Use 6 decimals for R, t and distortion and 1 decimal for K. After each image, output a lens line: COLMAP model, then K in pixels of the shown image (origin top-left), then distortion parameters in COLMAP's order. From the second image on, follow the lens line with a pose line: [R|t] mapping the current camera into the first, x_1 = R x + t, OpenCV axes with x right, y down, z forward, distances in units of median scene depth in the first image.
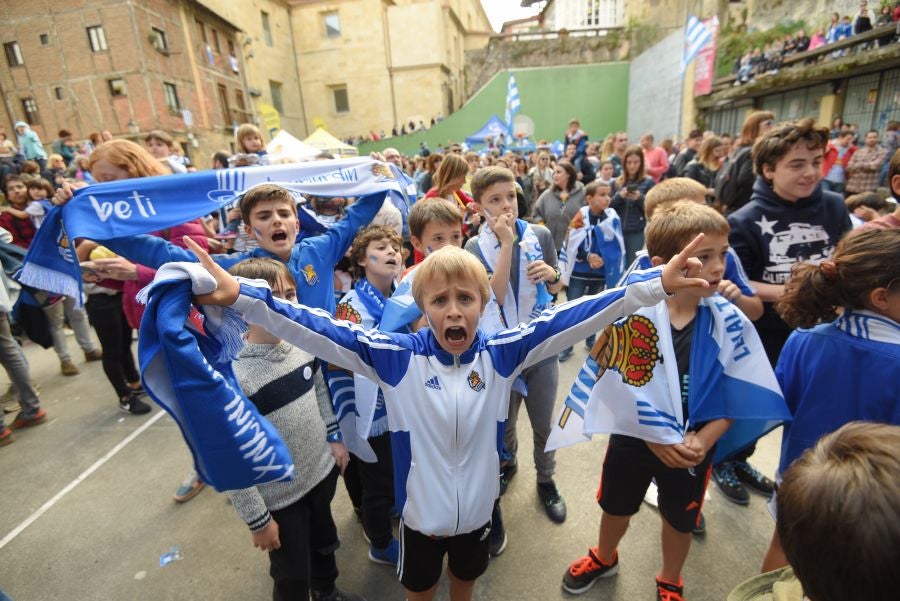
lens RADIAL K [[416.7, 0, 448.7], [0, 416.7, 301.9], [0, 0, 1]] dist [-0.029525, -0.008548]
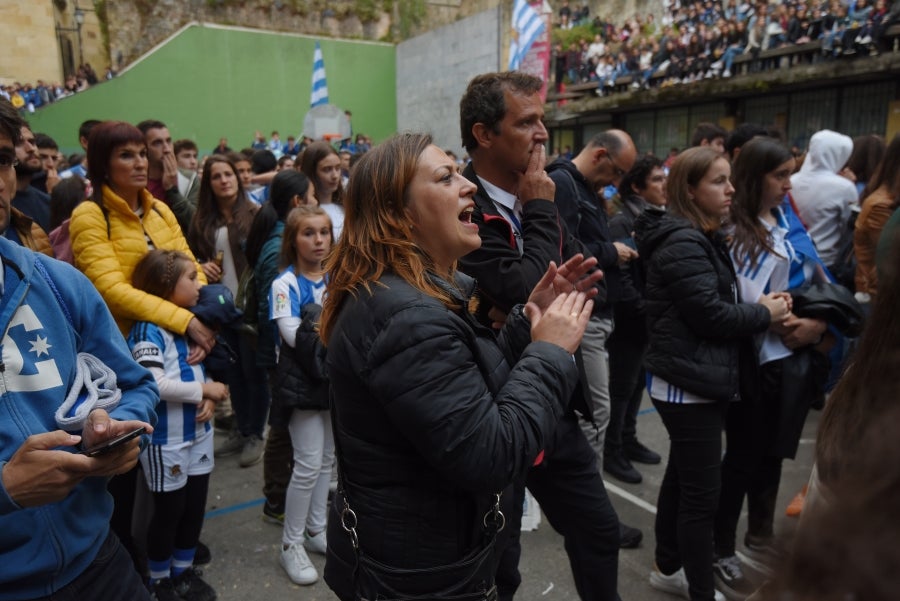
lens RADIAL K [[726.1, 0, 450.0], [0, 726.1, 300.5], [0, 0, 1]] dist [0.010862, 0.010630]
pose [[0.828142, -0.029077, 0.559763, -0.147211], [0.128503, 0.981904, -0.139109, -0.009425], [-0.545589, 0.187133, 0.816893, 0.071470]]
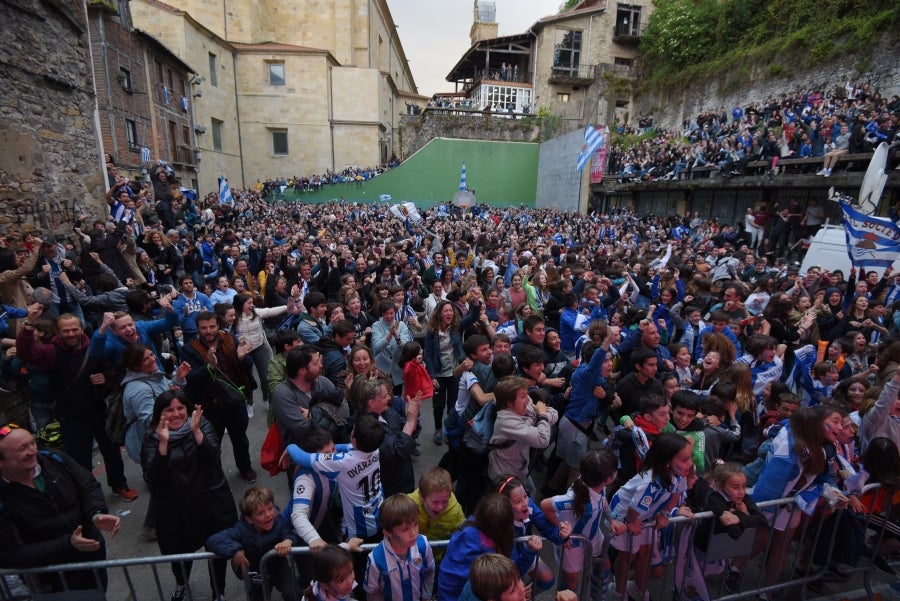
lens RADIAL K [[416.7, 0, 448.7], [0, 416.7, 301.9], [0, 0, 1]] dist [-0.029525, -0.008548]
pose [[0.973440, 0.038152, 0.225741, -0.079238], [-0.018352, 0.995847, -0.089170, -0.003332], [-0.228205, 0.082659, 0.970098, -0.093605]]
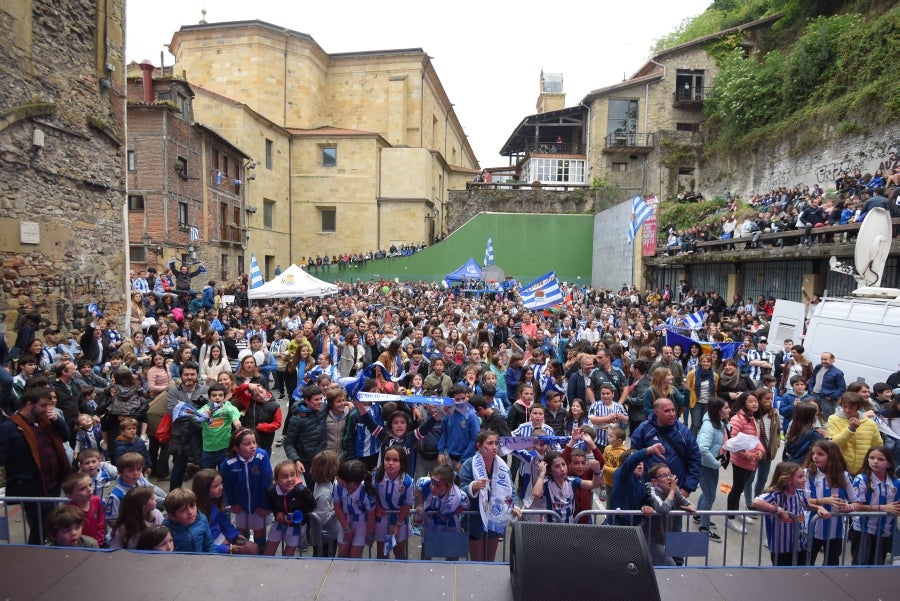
lens RADIAL K [[470.9, 0, 450.0], [0, 470.9, 300.5], [0, 0, 1]] dist [0.002718, -0.020114]
pose [[0.994537, 0.081435, 0.065311, -0.017542], [-0.061225, 0.961778, -0.266897, 0.009818], [-0.084549, 0.261440, 0.961509, -0.153208]]
